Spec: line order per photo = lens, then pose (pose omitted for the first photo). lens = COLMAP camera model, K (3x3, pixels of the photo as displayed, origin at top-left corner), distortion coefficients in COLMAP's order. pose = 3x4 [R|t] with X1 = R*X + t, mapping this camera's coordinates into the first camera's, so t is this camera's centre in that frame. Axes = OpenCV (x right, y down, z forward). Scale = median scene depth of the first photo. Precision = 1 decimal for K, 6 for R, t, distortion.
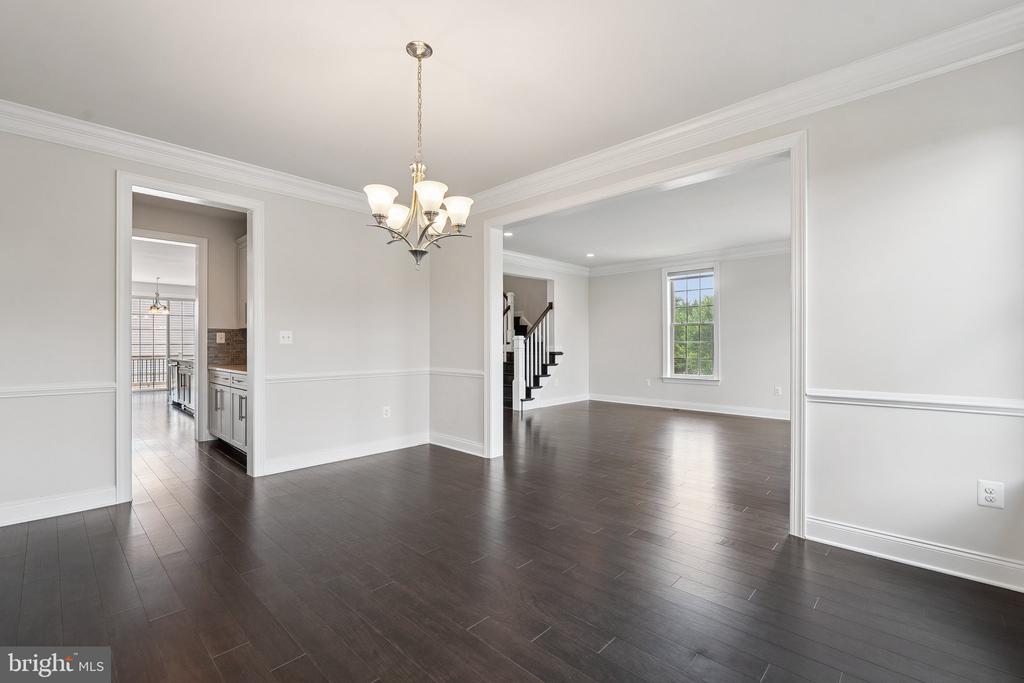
lens RADIAL K [[442.7, 0, 512.2], [0, 442.7, 341.9], [0, 0, 1]] dist [-0.010906, -0.000280]
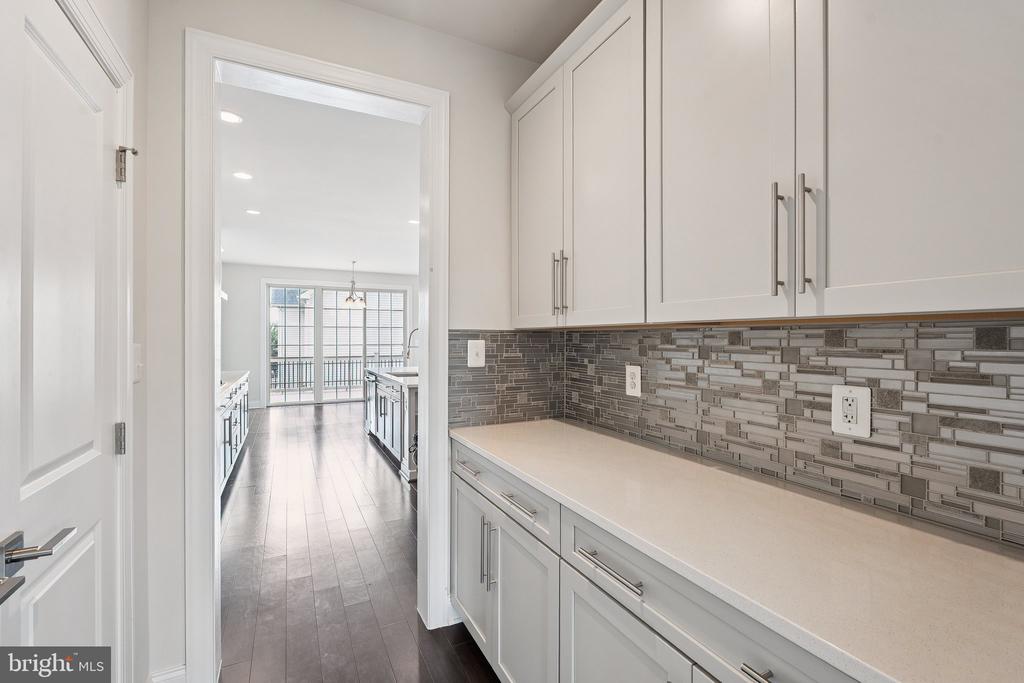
lens RADIAL K [[442.7, 0, 510.9], [0, 442.7, 338.8], [0, 0, 1]] dist [-0.010906, -0.000280]
pose [[0.940669, 0.005854, -0.339274, -0.340291], [-0.004006, 0.999973, 0.006147, -0.016453], [0.339301, -0.004423, 0.940667, 0.438853]]
